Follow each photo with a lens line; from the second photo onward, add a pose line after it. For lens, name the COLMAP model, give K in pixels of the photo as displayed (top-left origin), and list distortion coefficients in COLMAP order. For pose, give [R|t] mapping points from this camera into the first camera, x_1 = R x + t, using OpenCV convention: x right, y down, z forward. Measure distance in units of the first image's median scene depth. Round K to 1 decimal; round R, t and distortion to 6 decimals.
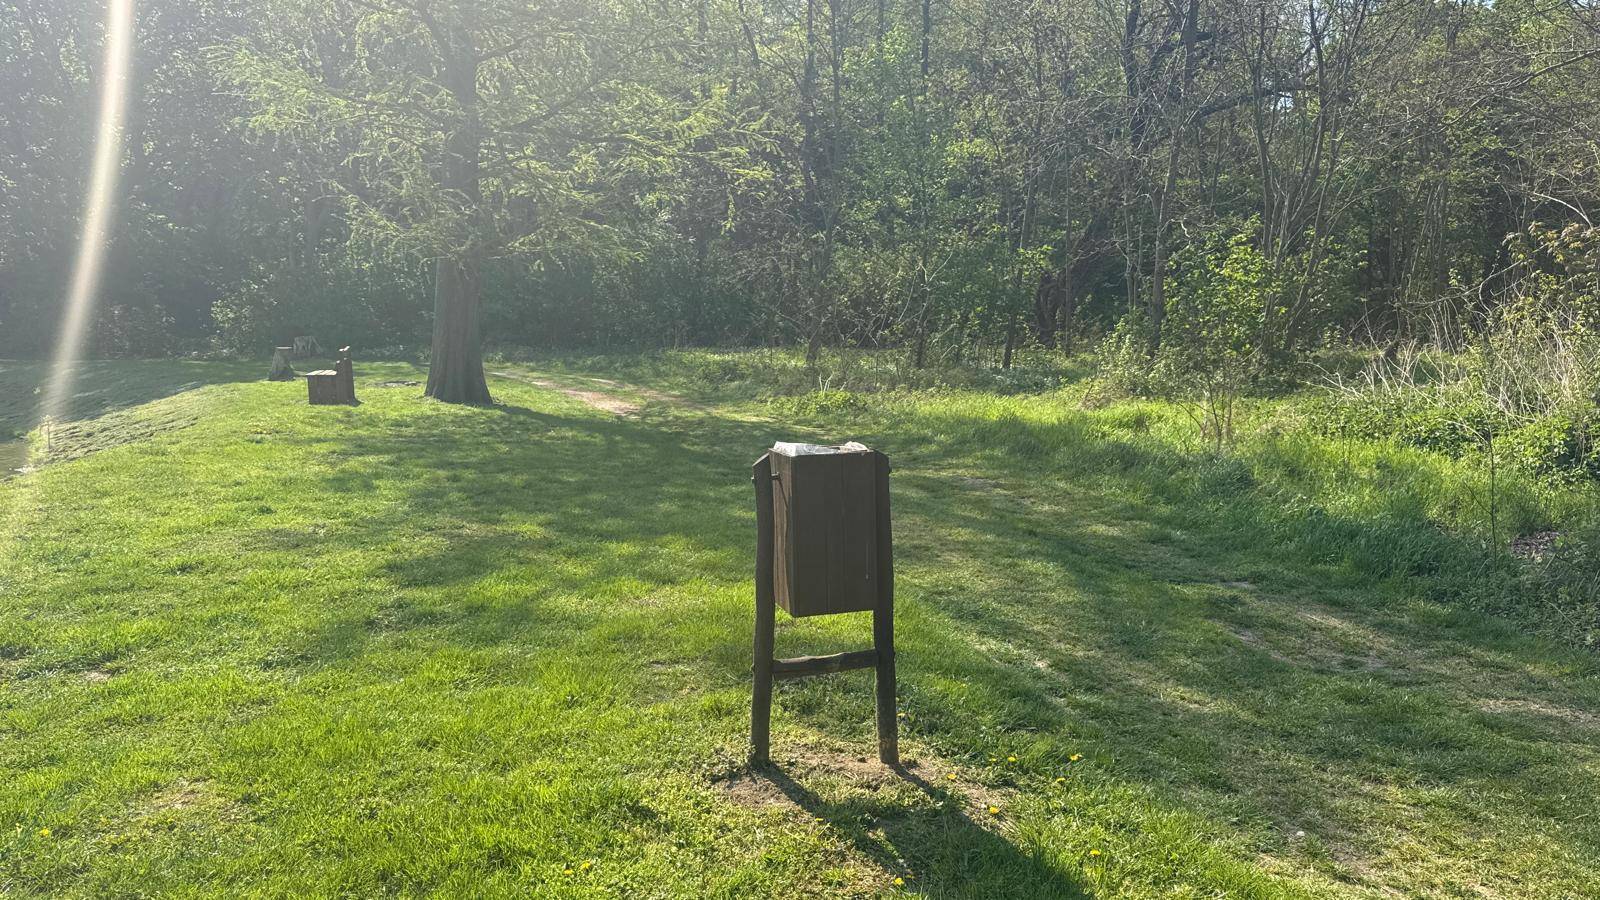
lens RADIAL K [[1132.2, 0, 795.0], [0, 1132.2, 457.6], [0, 0, 1]] dist [0.034940, -0.037533]
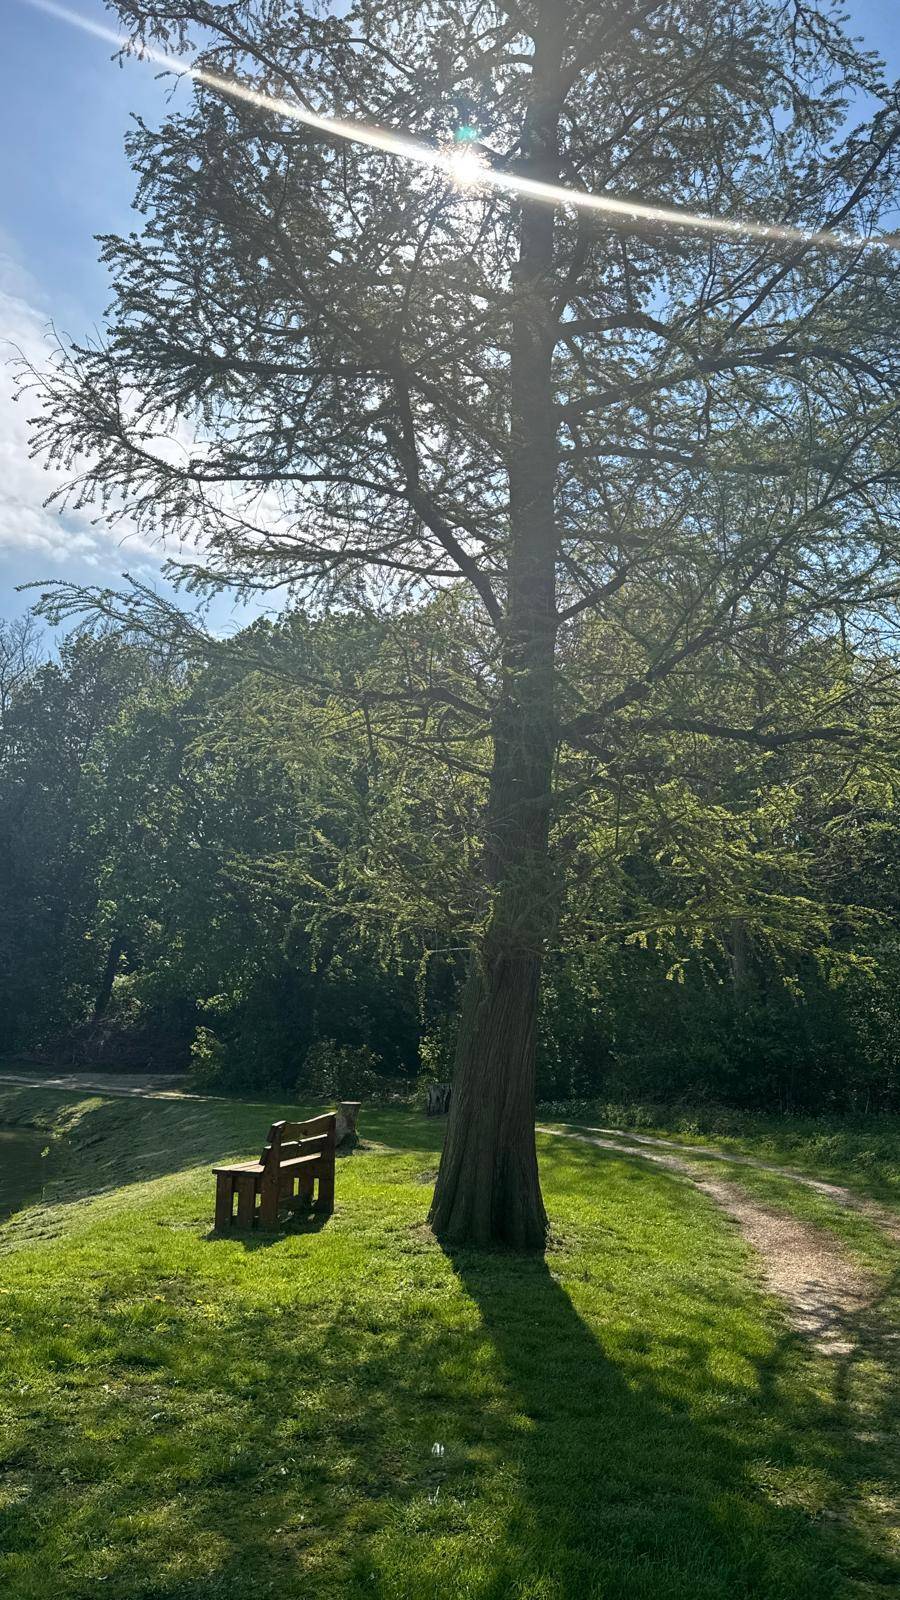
lens RADIAL K [[1132.2, 0, 452.3], [0, 1132.2, 797.1], [0, 0, 1]] dist [0.034940, -0.037533]
pose [[0.856359, -0.092464, -0.508035, -0.026973], [-0.087047, 0.943910, -0.318522, -0.056218], [0.508991, 0.316992, 0.800277, 0.411081]]
